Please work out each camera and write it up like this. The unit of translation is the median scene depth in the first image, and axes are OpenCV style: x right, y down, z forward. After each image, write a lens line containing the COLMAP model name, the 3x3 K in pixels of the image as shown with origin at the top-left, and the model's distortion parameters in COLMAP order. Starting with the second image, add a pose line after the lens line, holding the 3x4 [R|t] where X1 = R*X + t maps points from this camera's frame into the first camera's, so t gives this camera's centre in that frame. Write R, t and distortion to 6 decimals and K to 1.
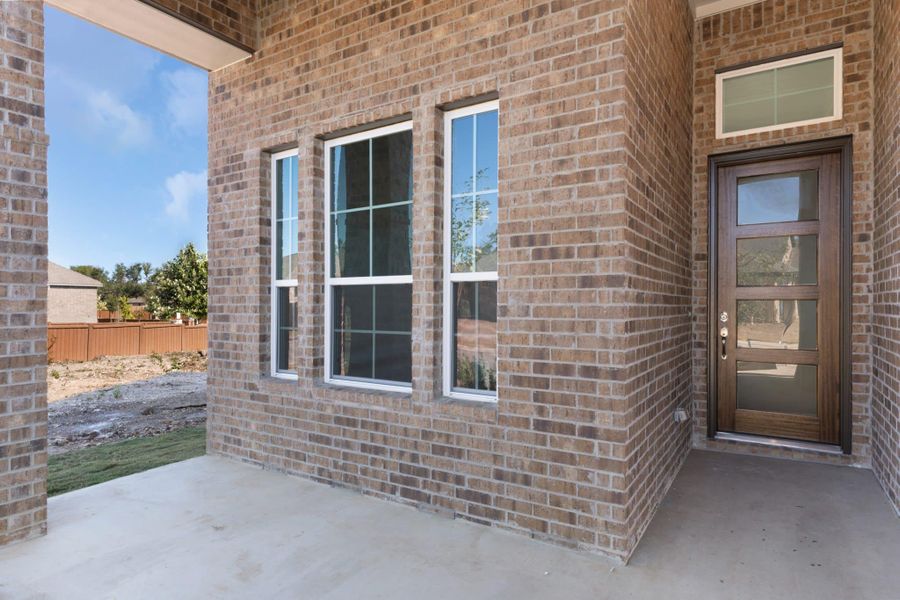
lens RADIAL K [[514.5, 0, 451.5], [0, 514.5, 304.5], [0, 0, 1]] dist [0.005863, -0.001105]
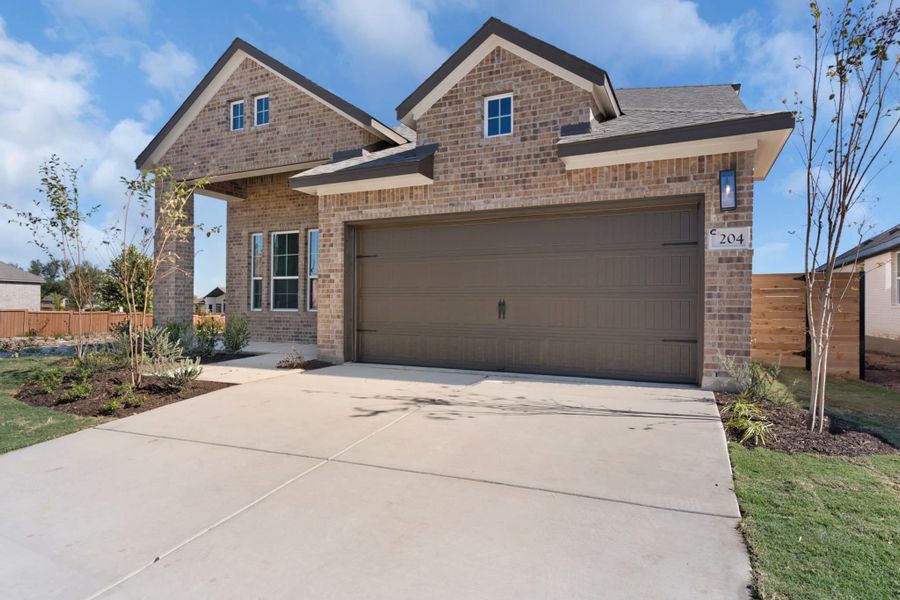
lens RADIAL K [[514.5, 0, 448.3], [0, 514.5, 303.6], [0, 0, 1]] dist [0.005863, -0.001105]
pose [[0.992823, 0.007667, 0.119350, 0.448005], [-0.006997, 0.999957, -0.006028, 0.123003], [-0.119391, 0.005150, 0.992834, -2.223679]]
